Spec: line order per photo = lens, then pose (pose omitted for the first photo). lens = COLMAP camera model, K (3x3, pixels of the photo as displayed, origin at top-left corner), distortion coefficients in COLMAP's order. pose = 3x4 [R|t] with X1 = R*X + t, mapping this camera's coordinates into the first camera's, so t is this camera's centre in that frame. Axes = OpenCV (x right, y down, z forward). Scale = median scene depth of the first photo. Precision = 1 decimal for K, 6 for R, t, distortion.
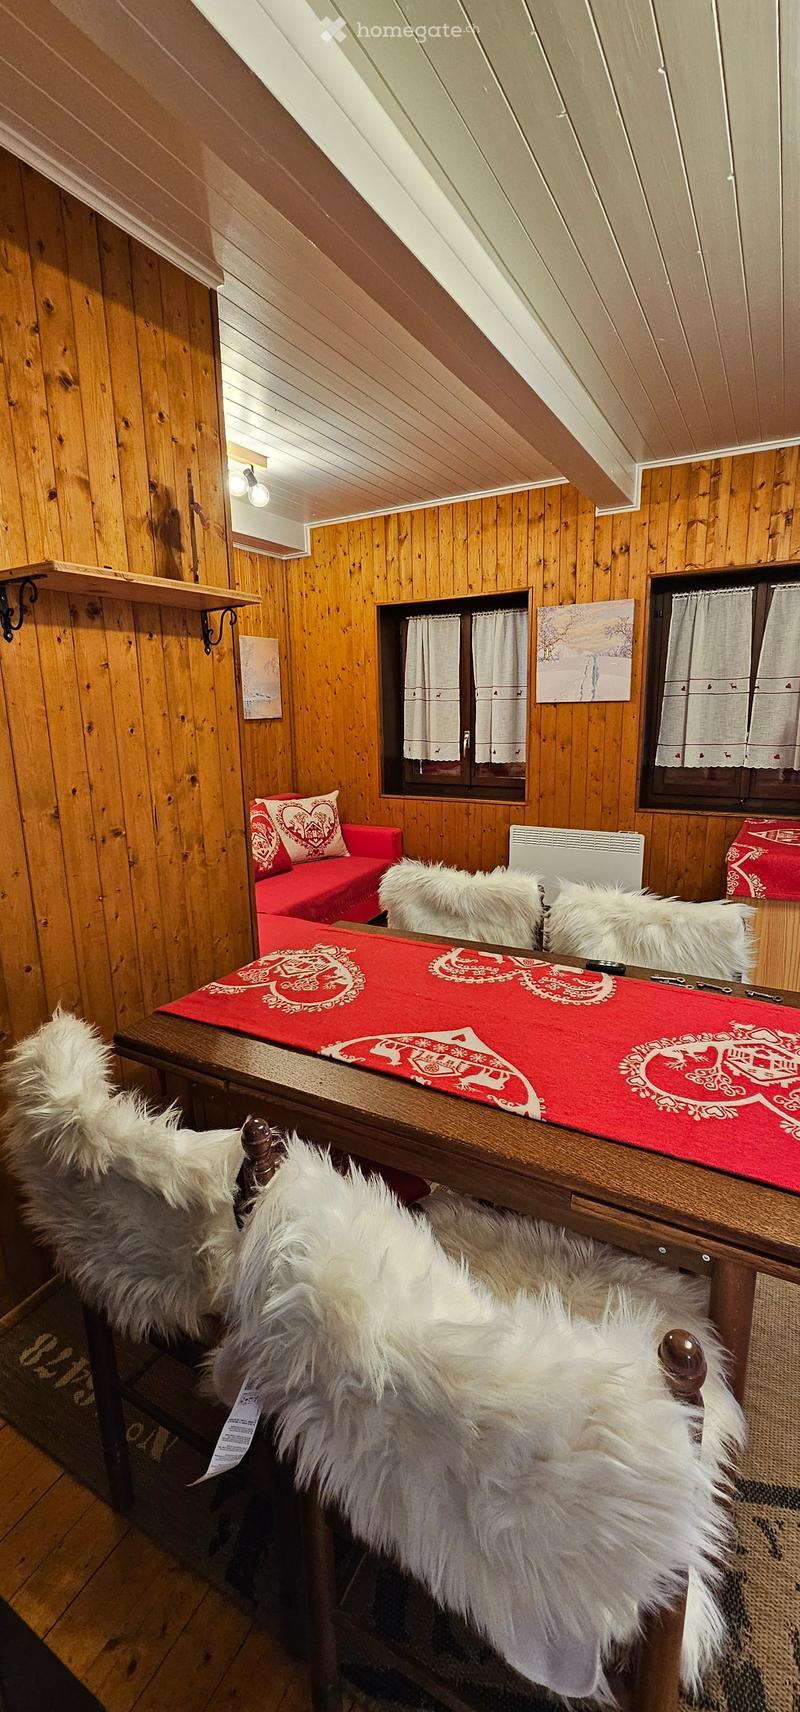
lens RADIAL K [[701.2, 0, 400.0], [0, 701.2, 856.0], [0, 0, 1]] dist [0.000972, 0.000172]
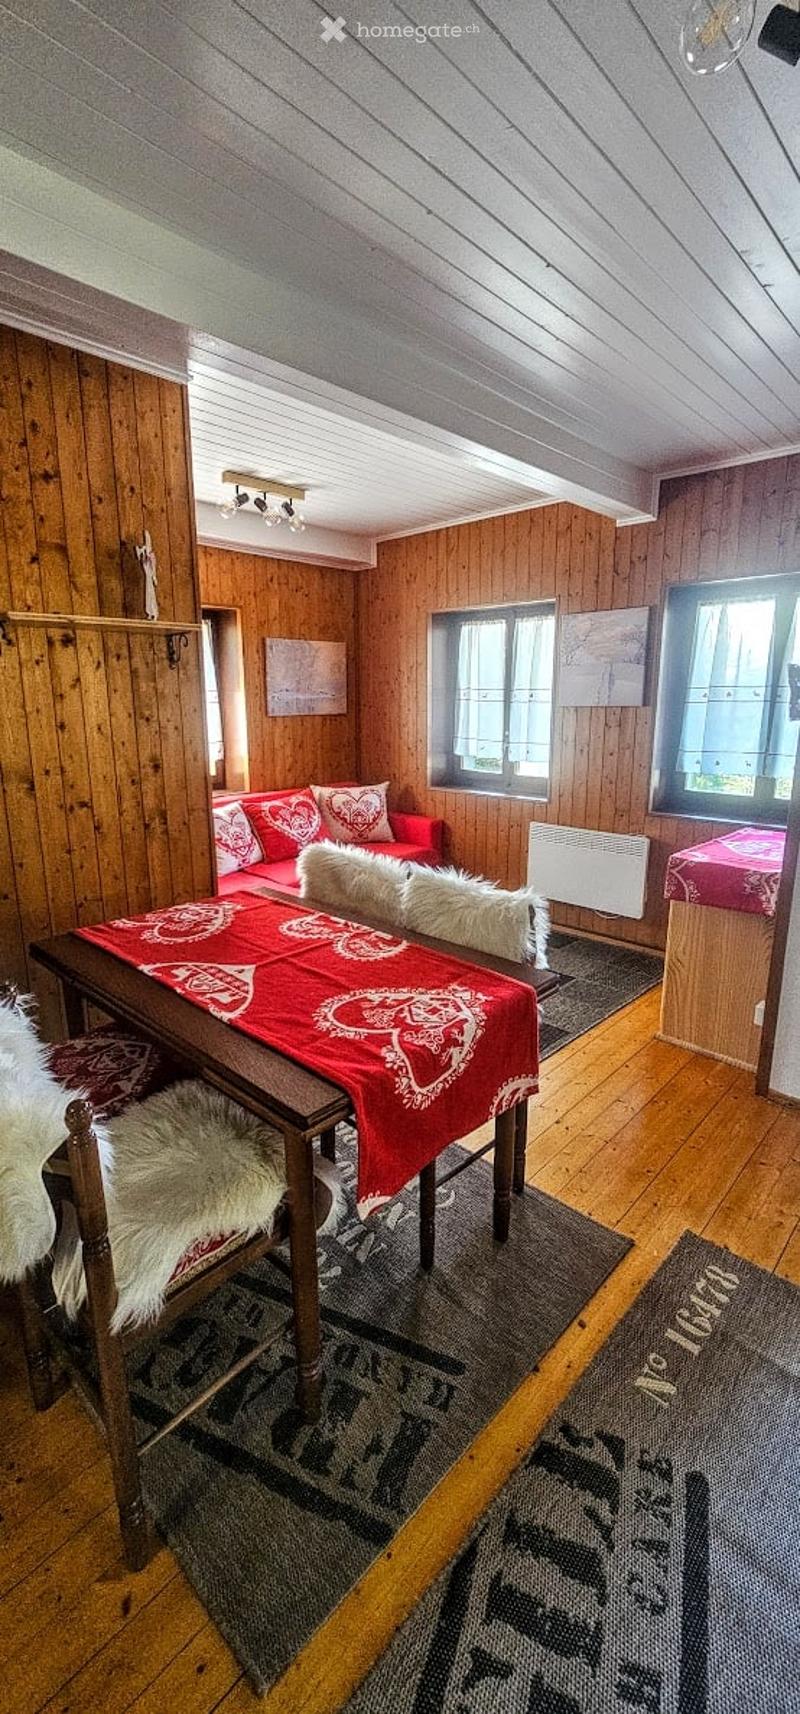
lens RADIAL K [[702.0, 0, 400.0], [0, 702.0, 857.0], [0, 0, 1]] dist [0.000972, 0.000172]
pose [[0.968550, 0.071867, -0.238215, 0.544716], [-0.068494, 0.997400, 0.022420, -0.004055], [0.239207, -0.005398, 0.970954, -0.174000]]
